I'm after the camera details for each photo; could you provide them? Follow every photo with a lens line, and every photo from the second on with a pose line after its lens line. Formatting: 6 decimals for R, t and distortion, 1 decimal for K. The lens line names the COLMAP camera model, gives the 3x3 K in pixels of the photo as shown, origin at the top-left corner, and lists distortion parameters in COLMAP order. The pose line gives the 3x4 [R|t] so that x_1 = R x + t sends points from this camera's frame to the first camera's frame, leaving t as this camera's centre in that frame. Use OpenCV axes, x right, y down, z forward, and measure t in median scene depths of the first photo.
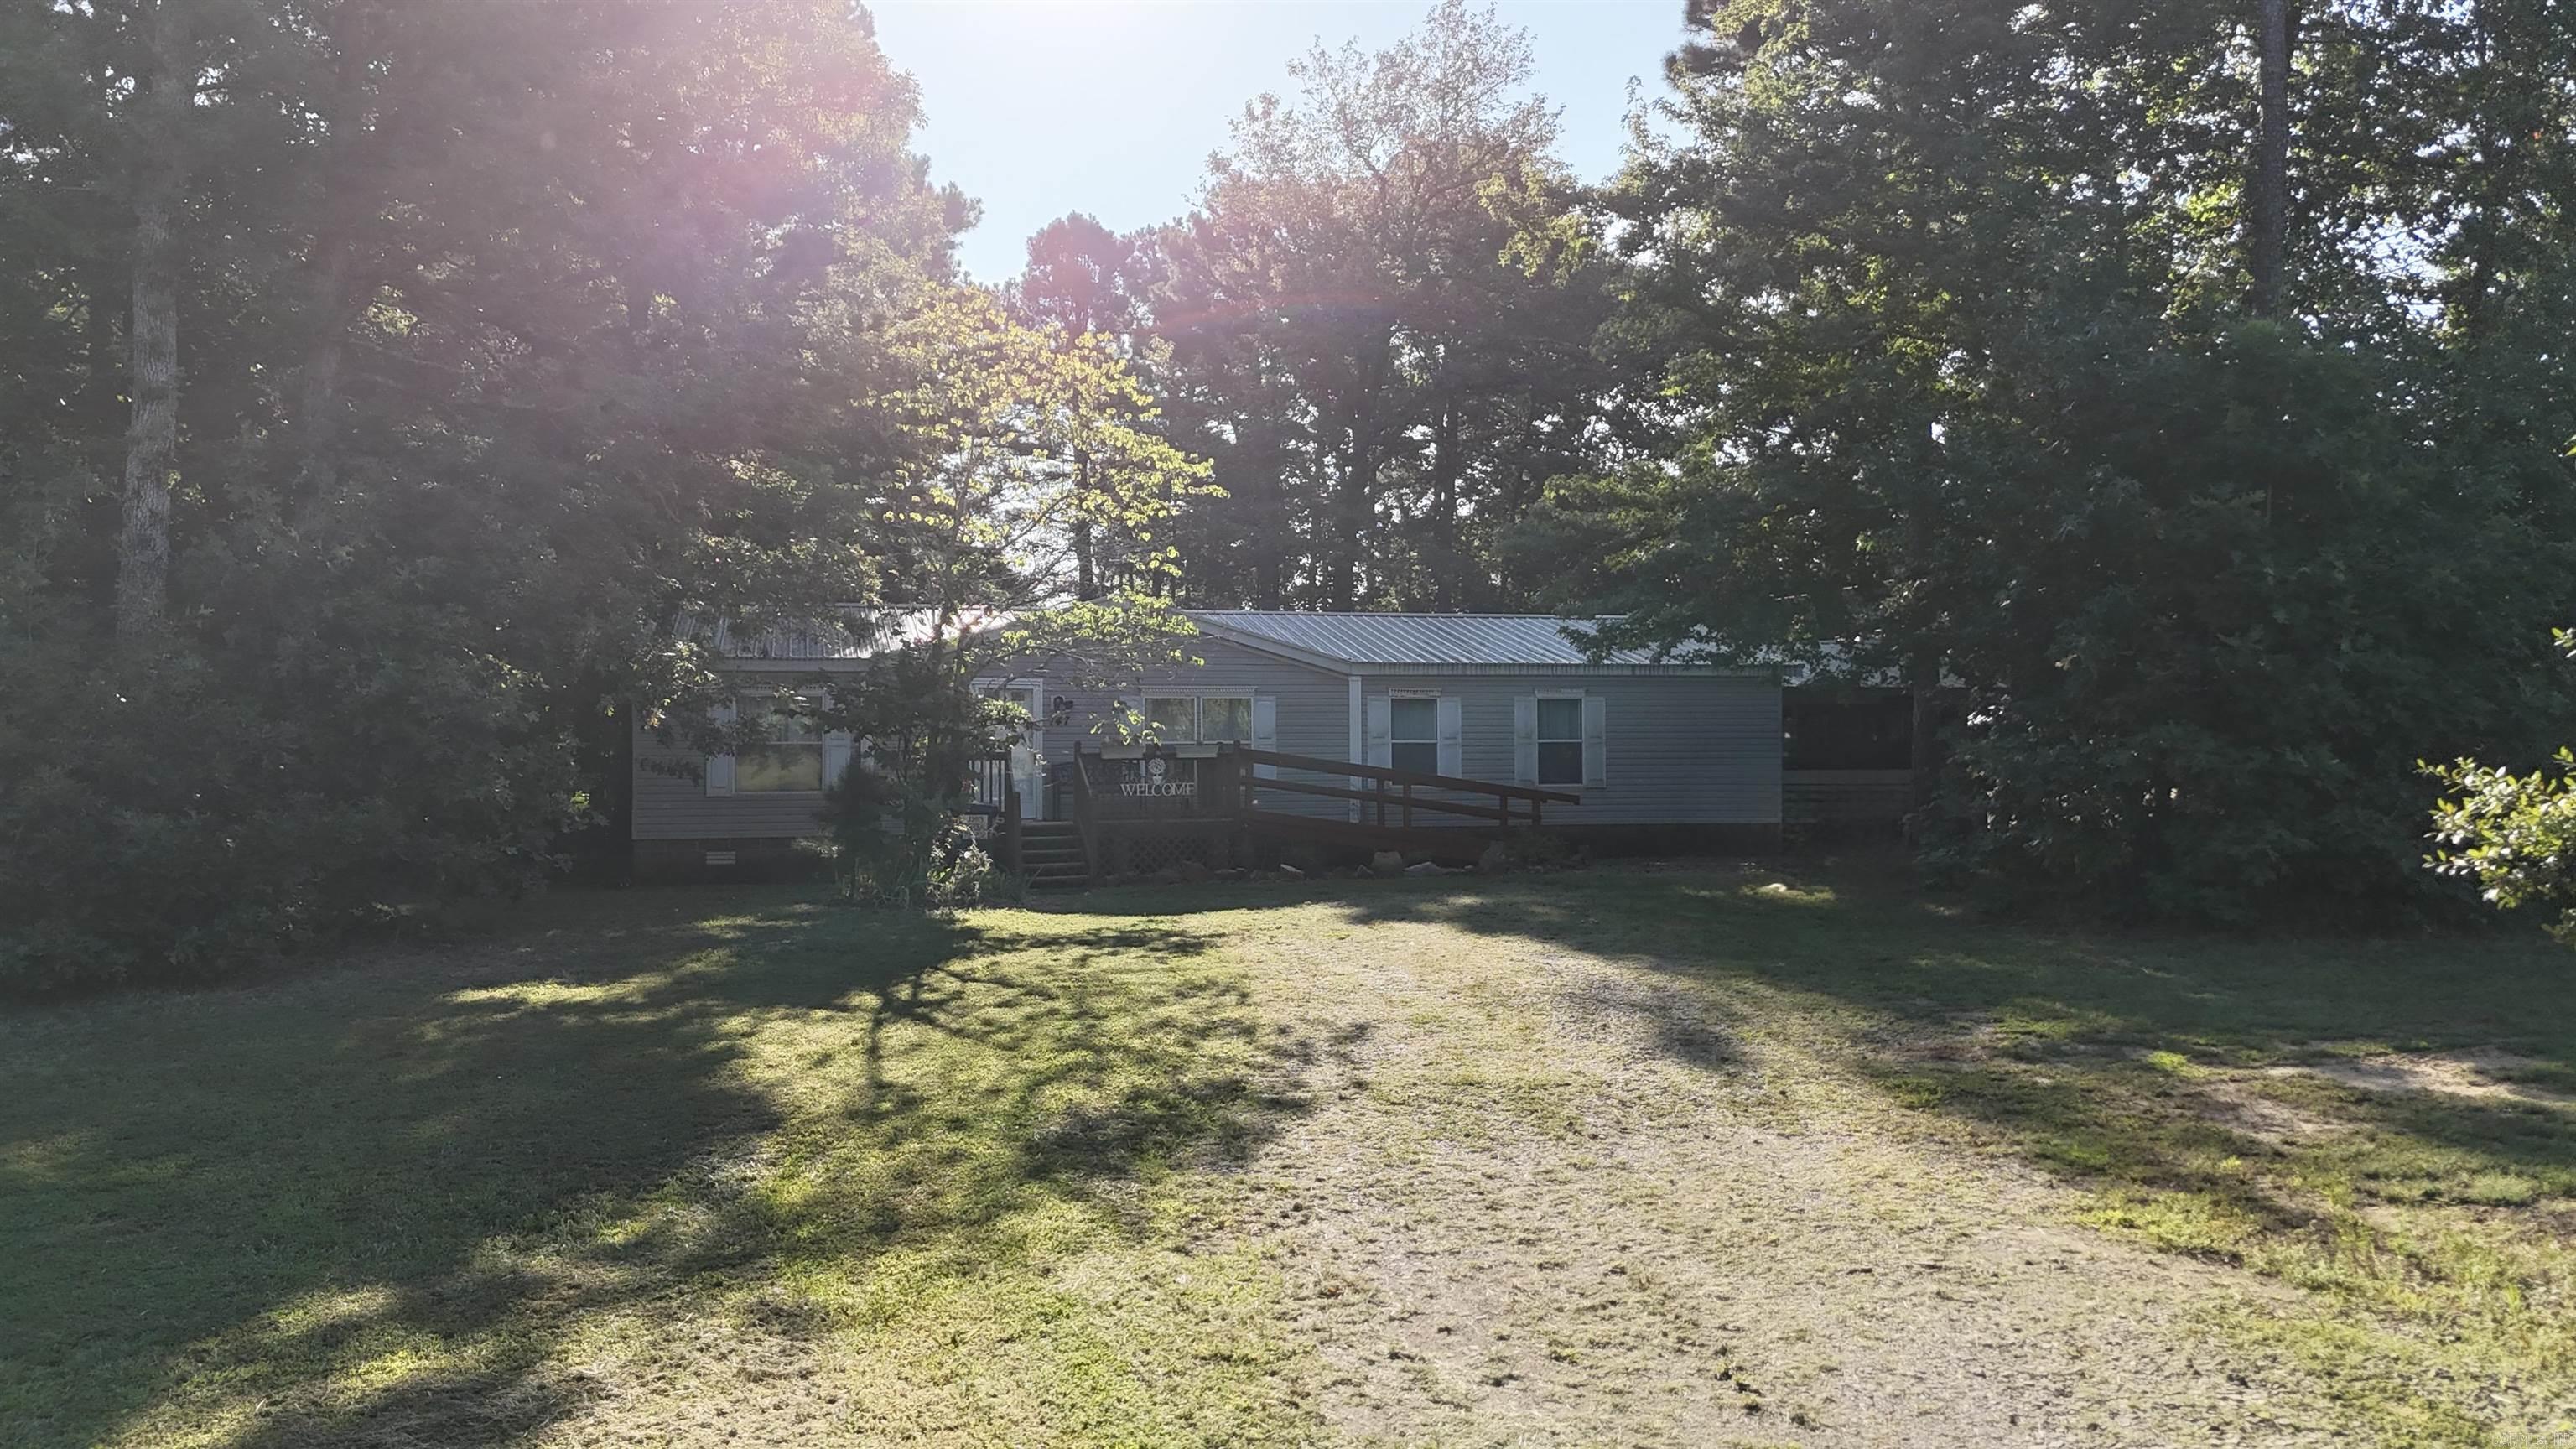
lens RADIAL K [[1891.7, 0, 1295.9], [0, 1891.7, 709.6], [0, 0, 1]] dist [0.145944, -0.255734]
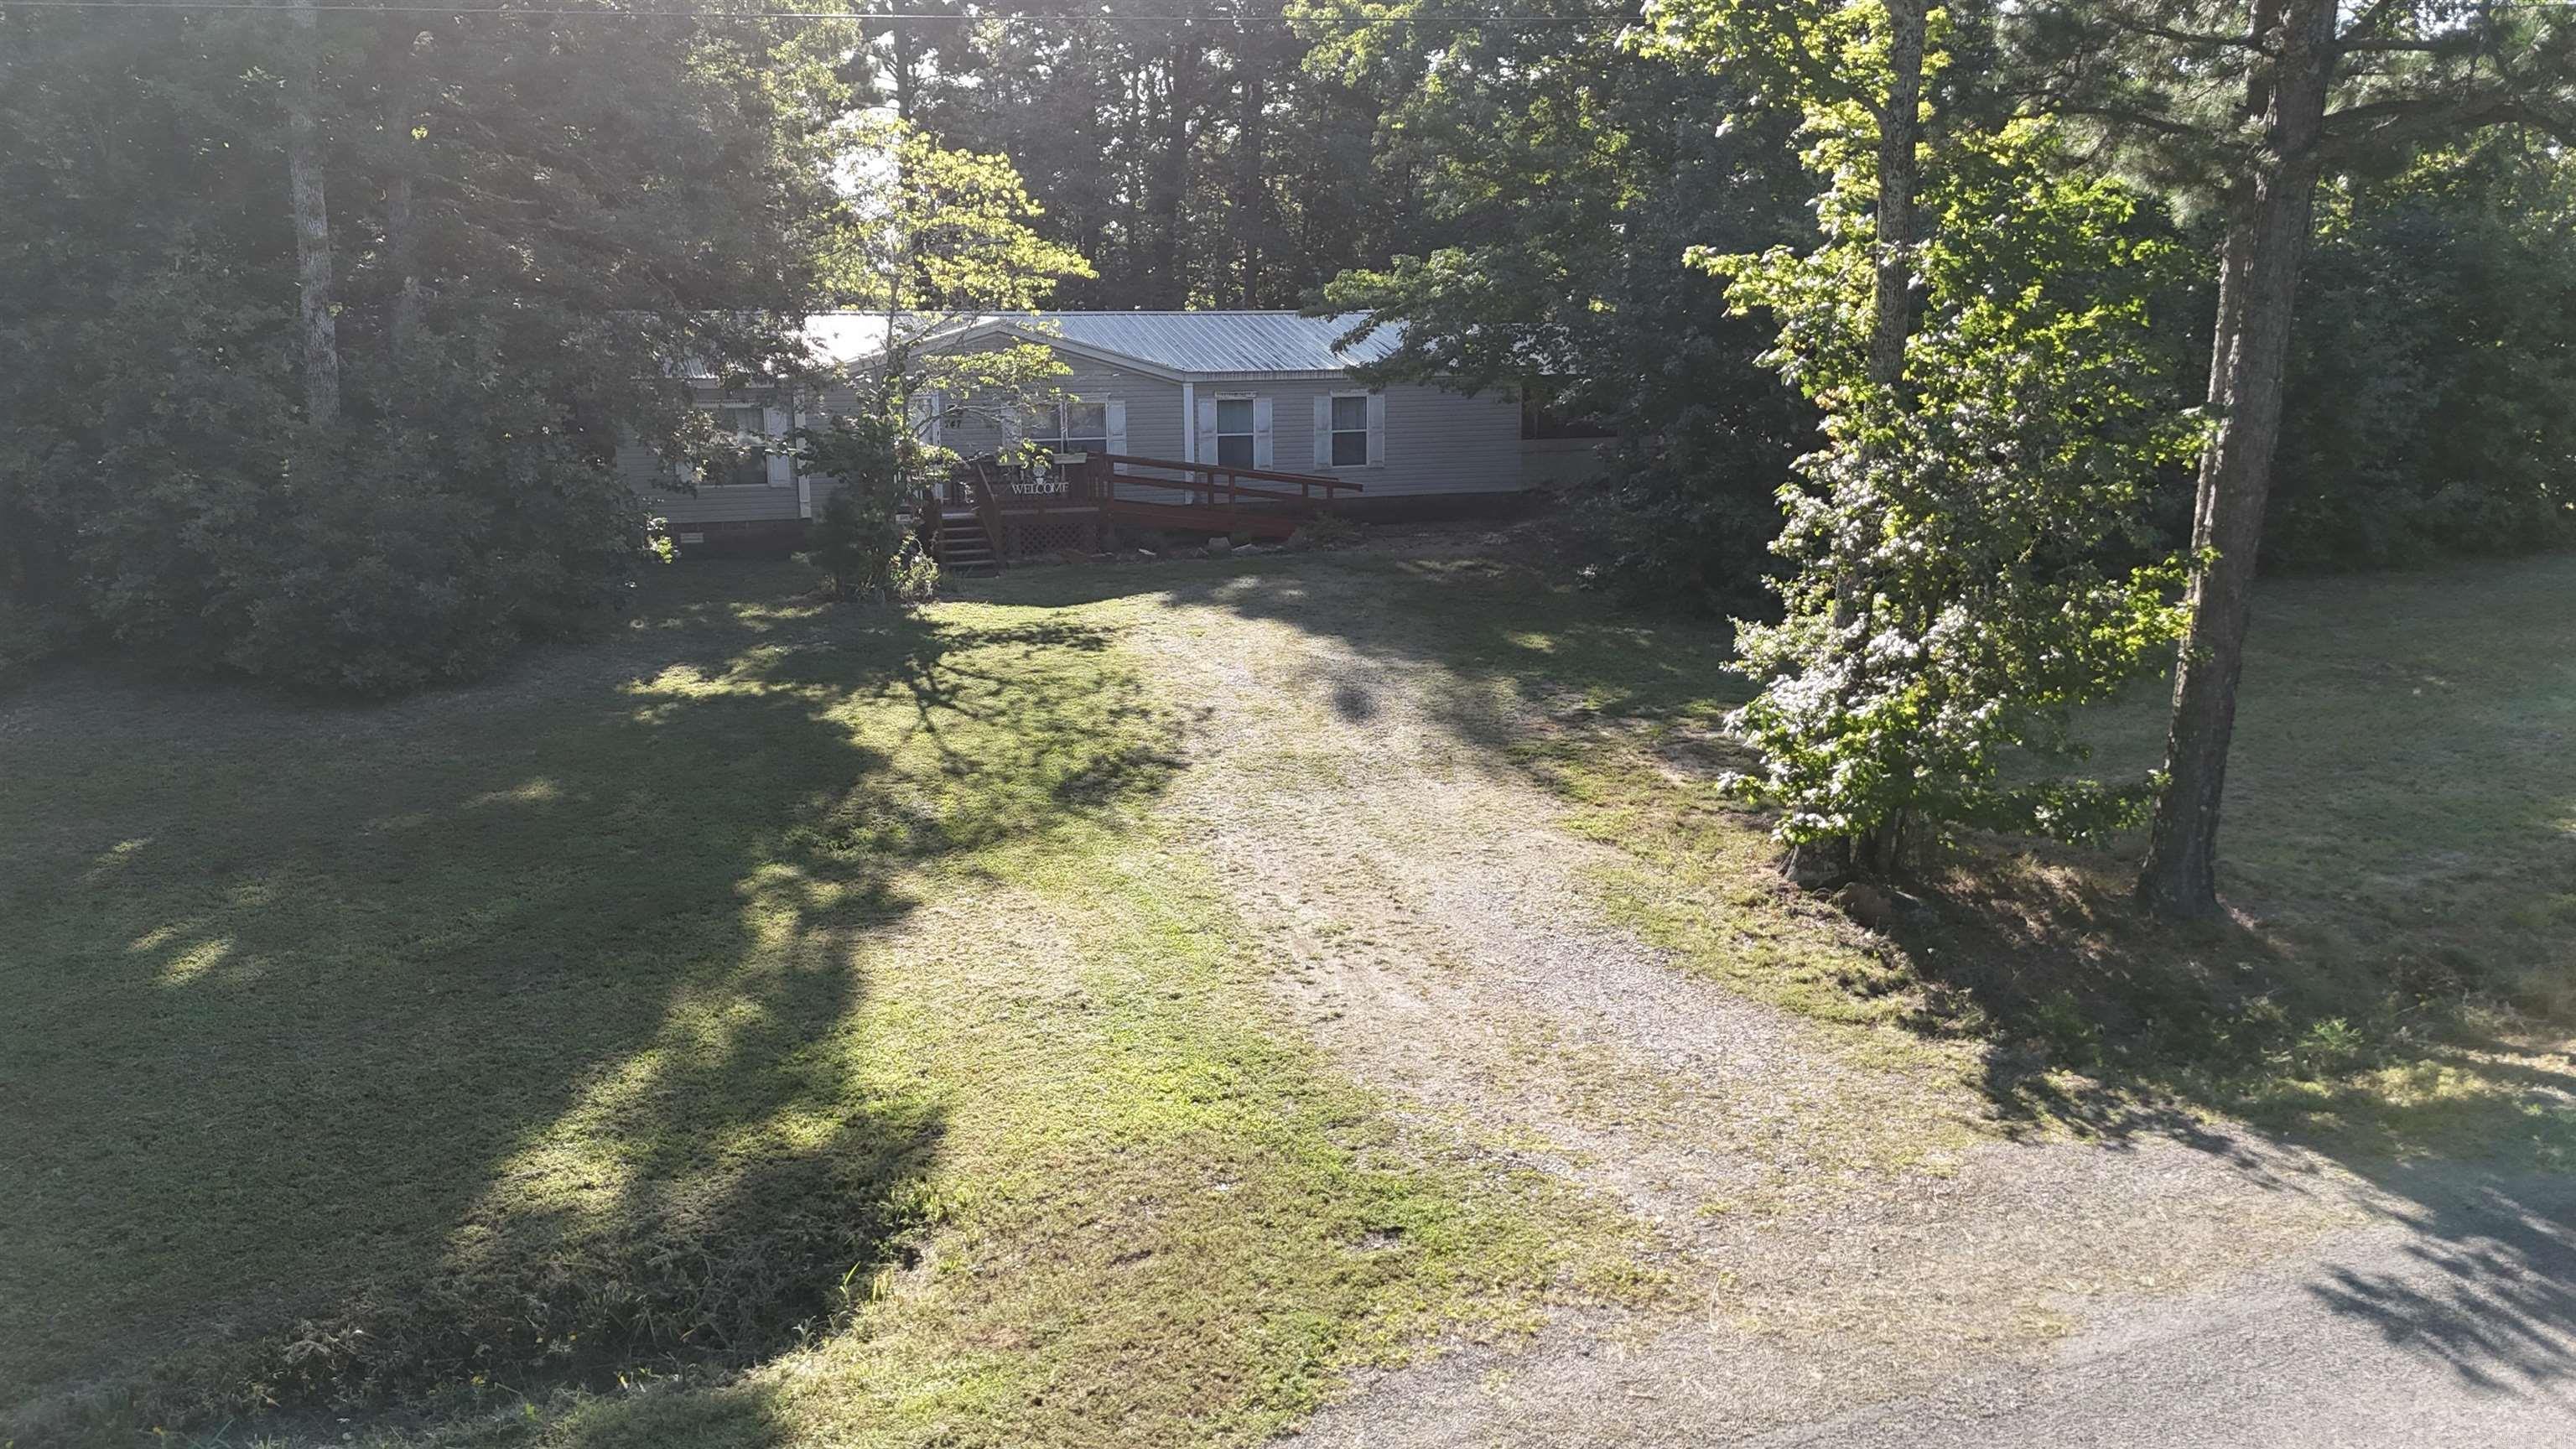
lens RADIAL K [[1891.7, 0, 1295.9], [0, 1891.7, 709.6], [0, 0, 1]] dist [0.145944, -0.255734]
pose [[0.994383, -0.019627, 0.104003, -0.061894], [-0.004678, 0.973544, 0.228451, -0.180179], [-0.105735, -0.227655, 0.967984, -0.523591]]
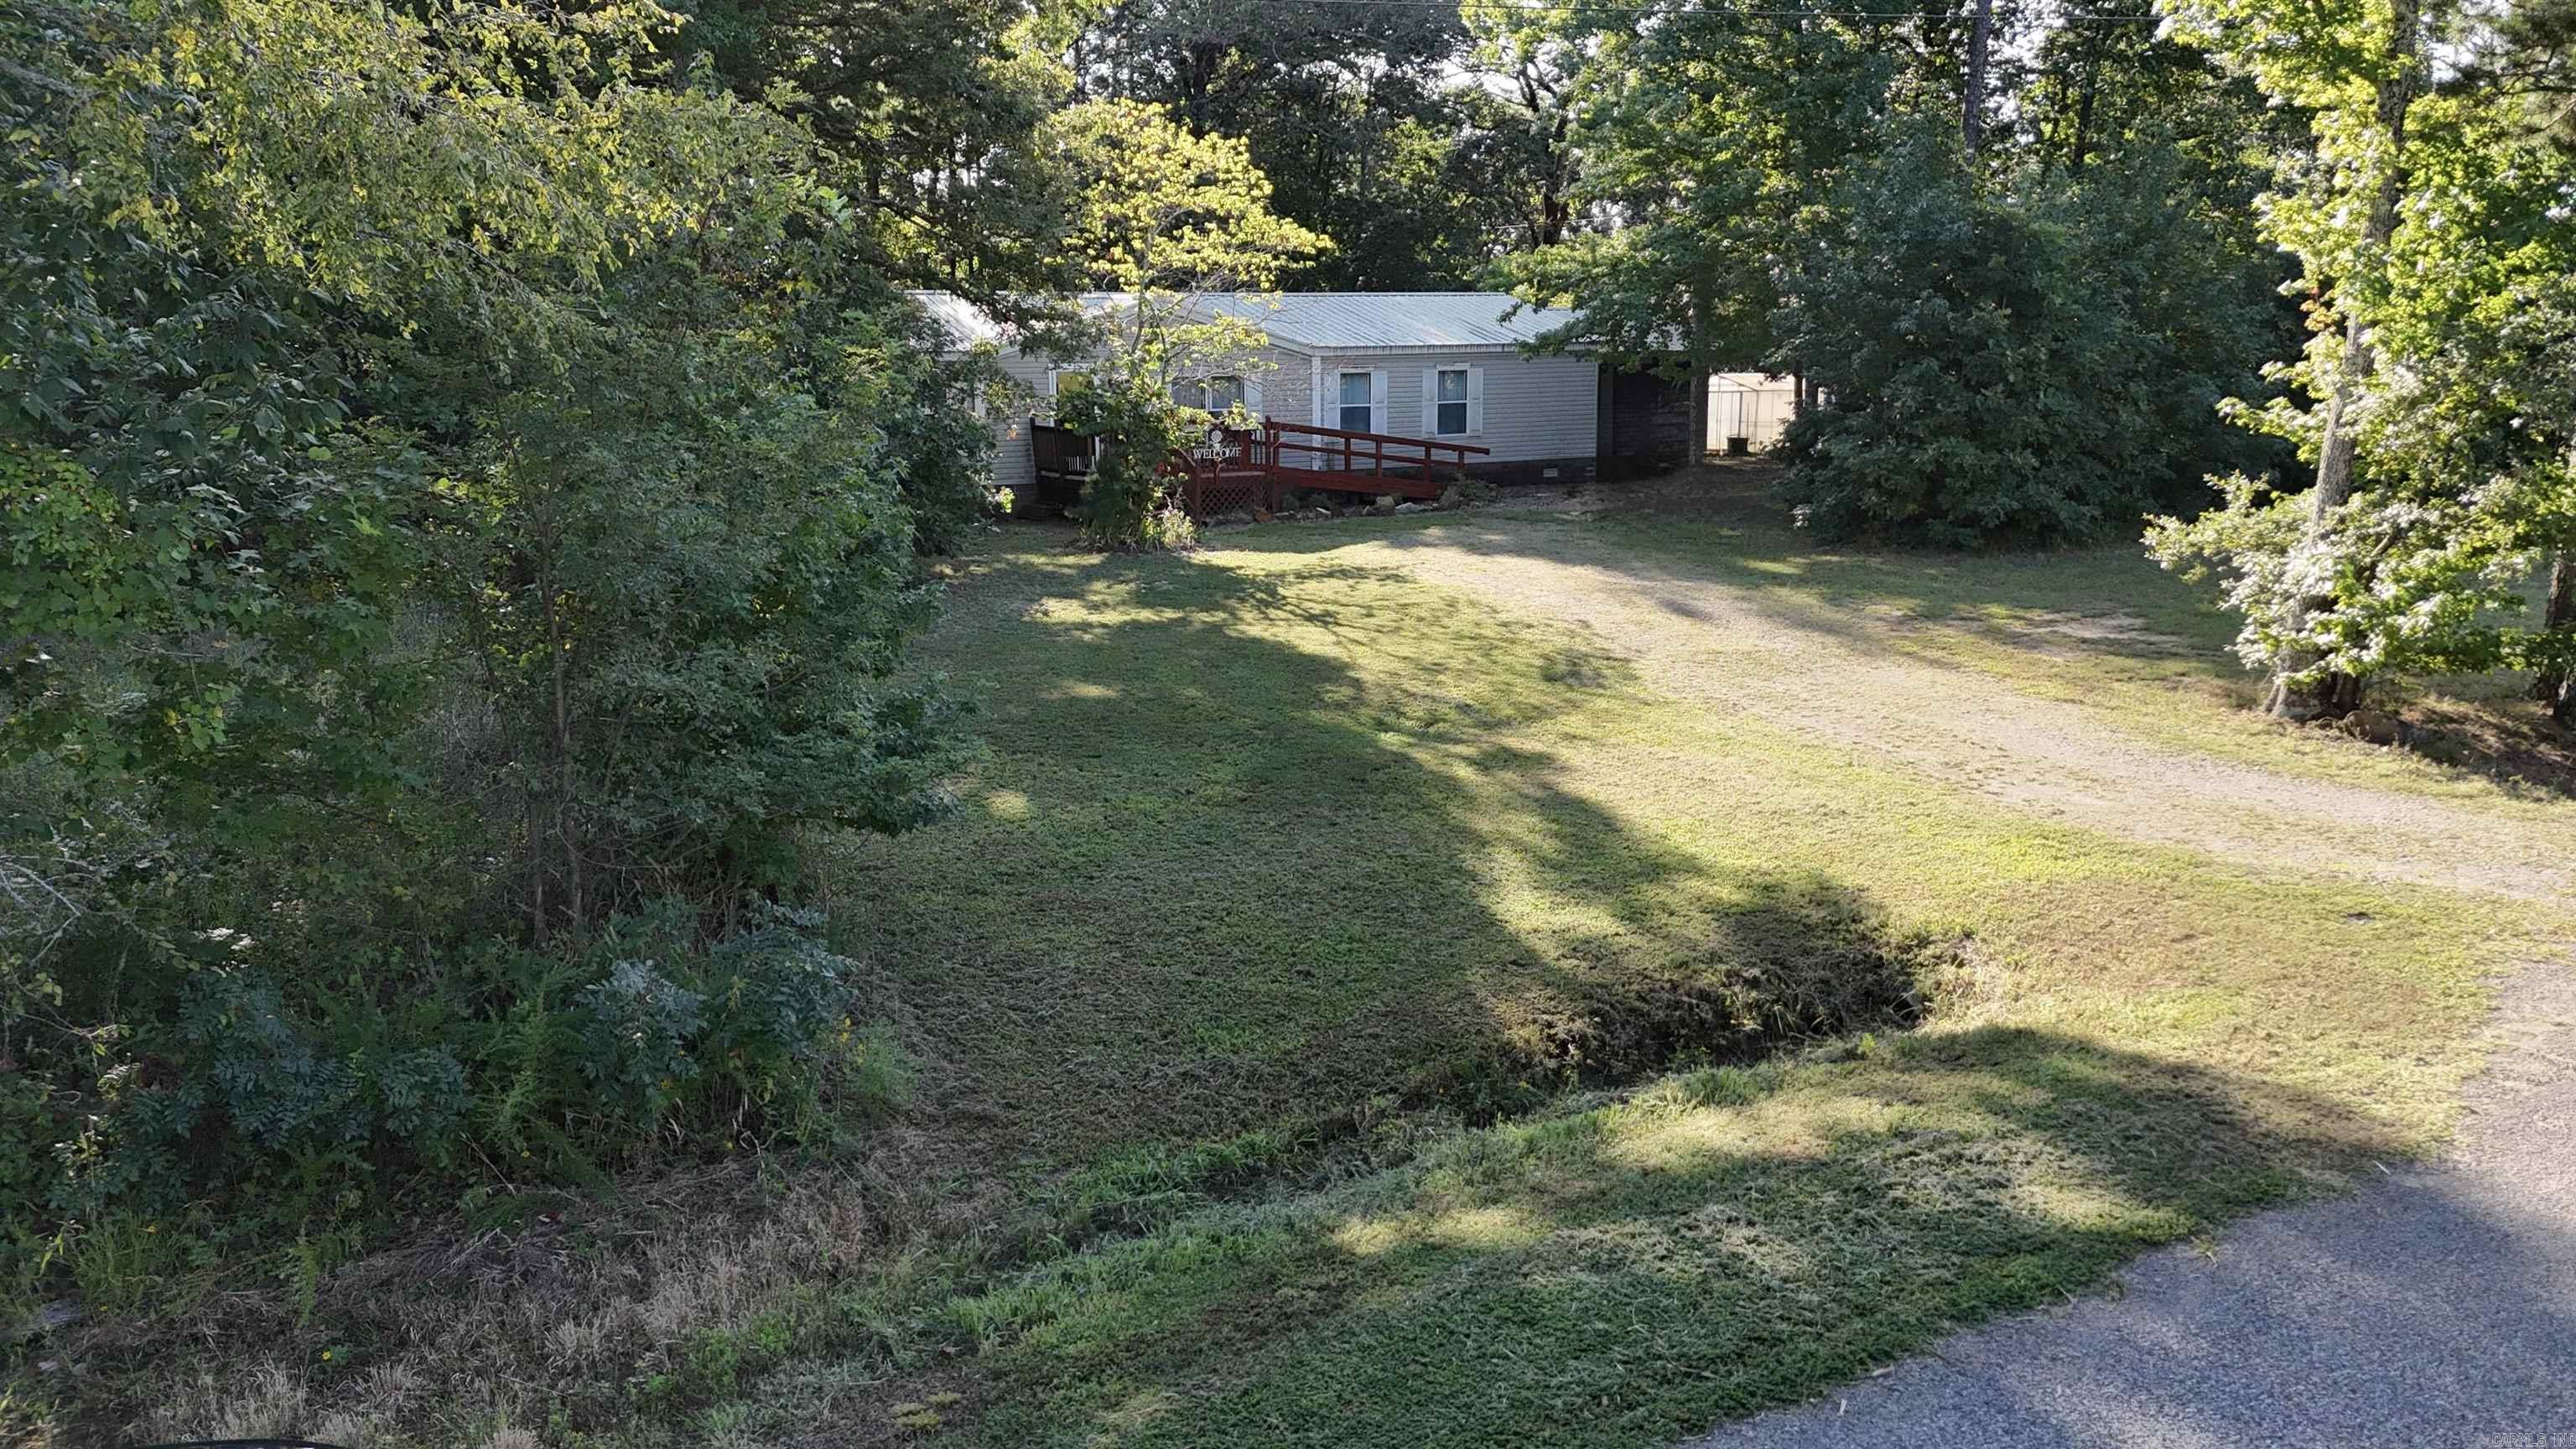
lens RADIAL K [[1891.7, 0, 1295.9], [0, 1891.7, 709.6], [0, 0, 1]] dist [0.145944, -0.255734]
pose [[0.971508, -0.046299, 0.232442, -0.581291], [-0.007445, 0.974288, 0.225181, -0.147609], [-0.236891, -0.220496, 0.946184, -0.624471]]
